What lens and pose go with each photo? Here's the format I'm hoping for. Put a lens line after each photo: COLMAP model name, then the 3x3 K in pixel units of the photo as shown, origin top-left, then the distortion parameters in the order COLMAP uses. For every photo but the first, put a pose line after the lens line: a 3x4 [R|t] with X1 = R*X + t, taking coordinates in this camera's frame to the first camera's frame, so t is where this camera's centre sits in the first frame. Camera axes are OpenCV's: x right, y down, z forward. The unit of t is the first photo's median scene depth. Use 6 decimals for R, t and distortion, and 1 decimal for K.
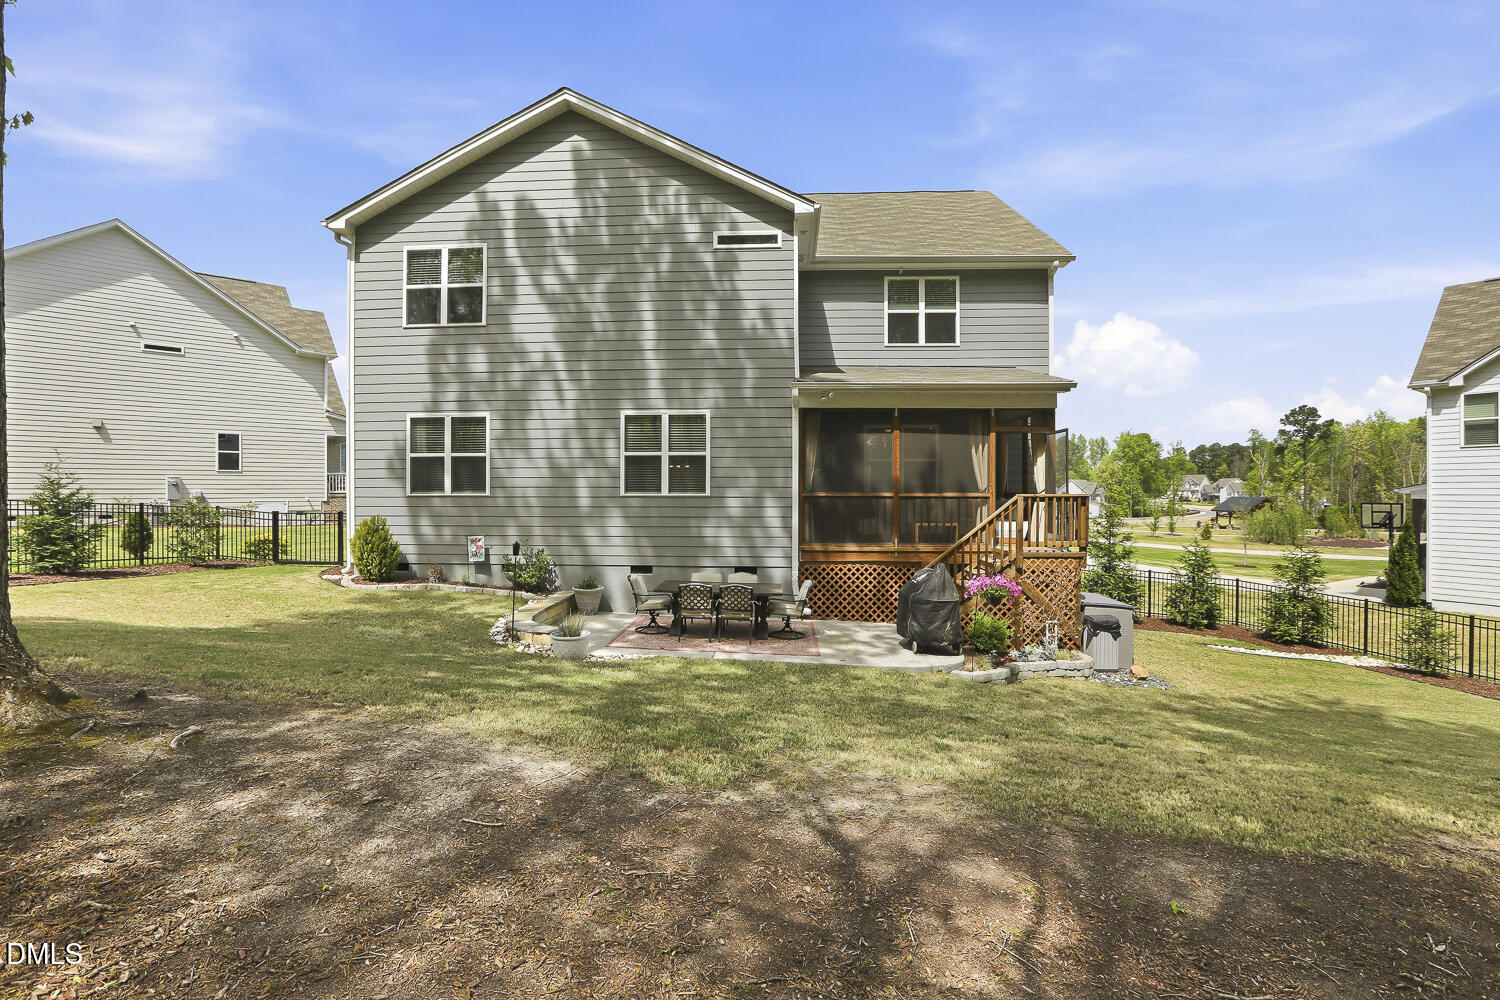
lens RADIAL K [[742.0, 0, 742.2], [0, 742.0, 501.1], [0, 0, 1]] dist [-0.037118, 0.003434]
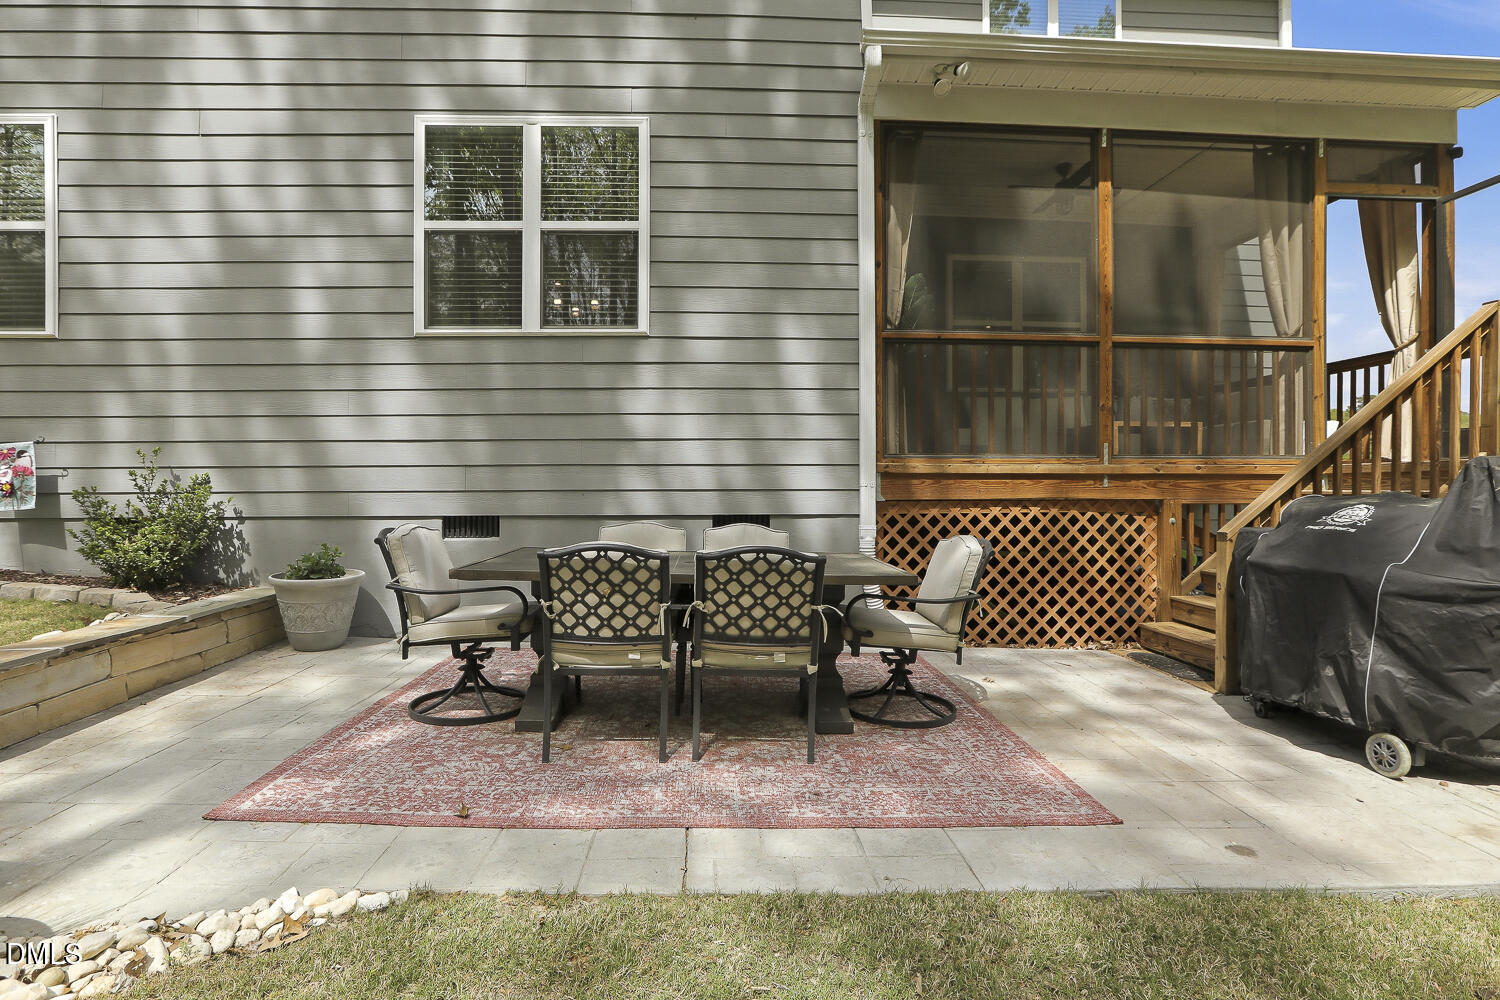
lens RADIAL K [[742.0, 0, 762.7], [0, 742.0, 496.6], [0, 0, 1]] dist [-0.037118, 0.003434]
pose [[0.991694, -0.004106, 0.128552, -0.034495], [0.004698, 0.999980, -0.004301, 0.080298], [-0.128531, 0.004870, 0.991693, 0.611175]]
